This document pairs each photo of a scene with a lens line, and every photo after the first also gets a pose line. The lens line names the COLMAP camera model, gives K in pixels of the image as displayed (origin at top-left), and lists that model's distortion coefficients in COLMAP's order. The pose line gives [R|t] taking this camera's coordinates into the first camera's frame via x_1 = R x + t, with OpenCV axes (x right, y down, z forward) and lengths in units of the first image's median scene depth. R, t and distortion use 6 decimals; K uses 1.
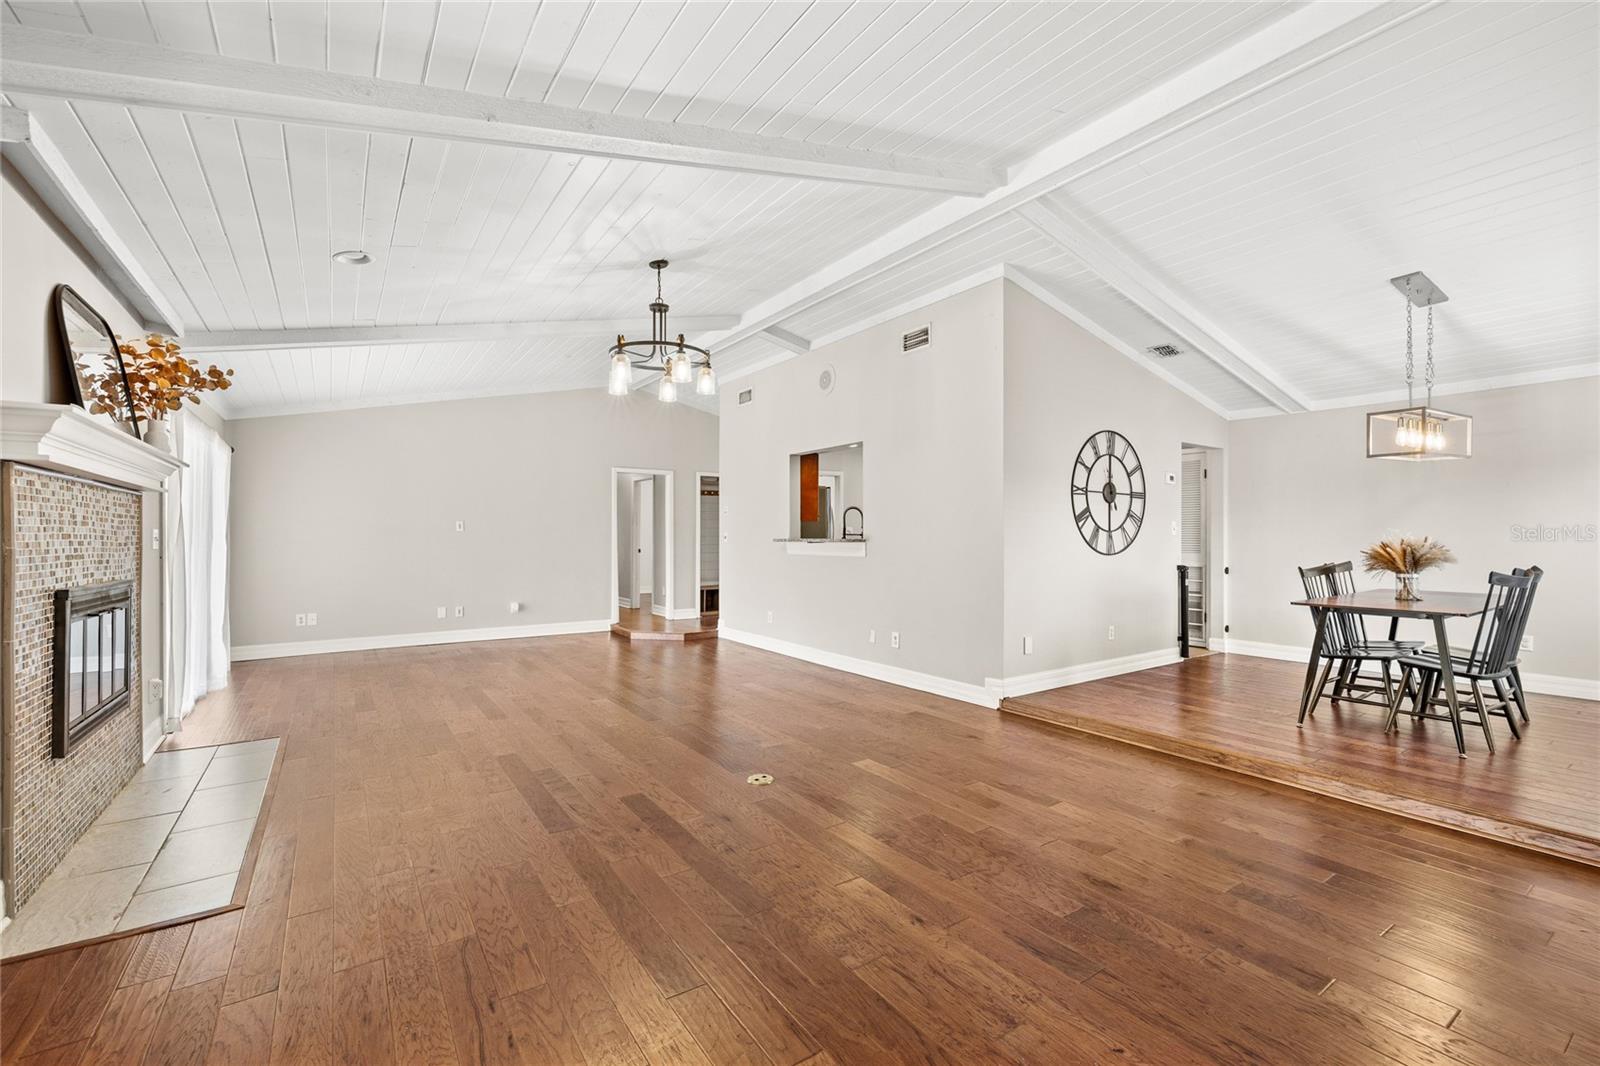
lens RADIAL K [[682.5, 0, 790.6], [0, 682.5, 527.5], [0, 0, 1]] dist [-0.000678, 0.001286]
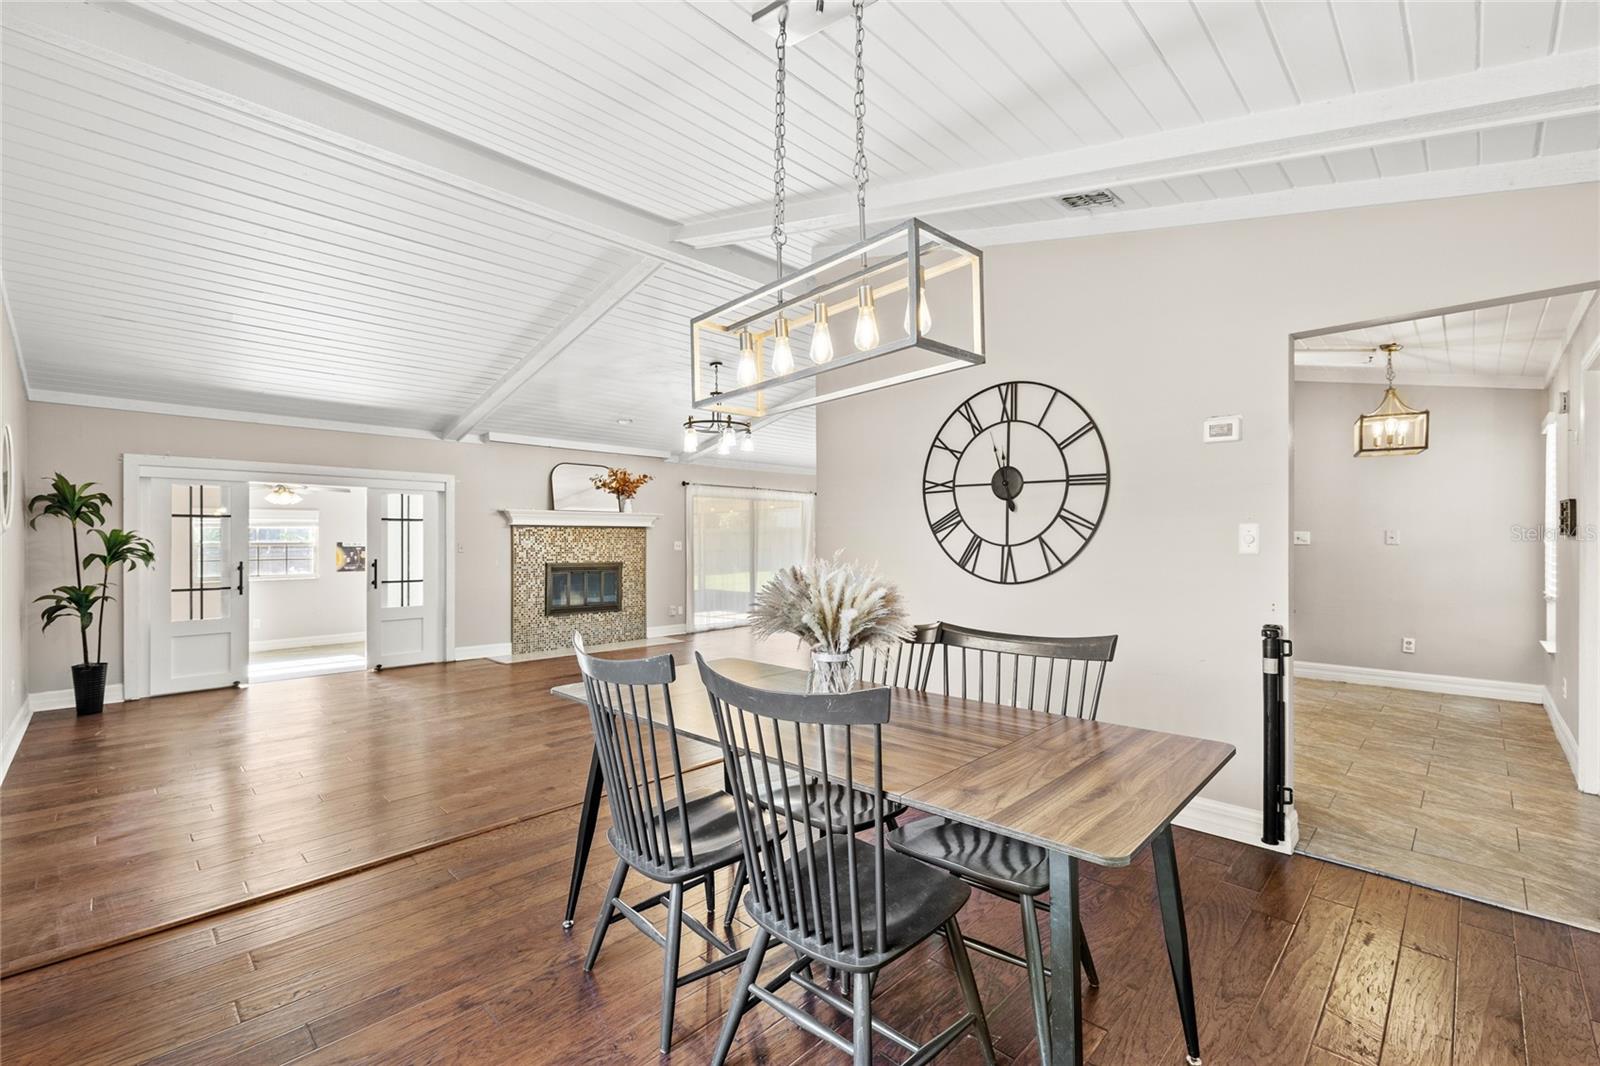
lens RADIAL K [[682.5, 0, 790.4], [0, 682.5, 536.1], [0, 0, 1]] dist [-0.000678, 0.001286]
pose [[0.195698, -0.004900, -0.980652, 1.069653], [0.015715, 0.999875, -0.001860, -0.004946], [0.980538, -0.015047, 0.195750, 0.705650]]
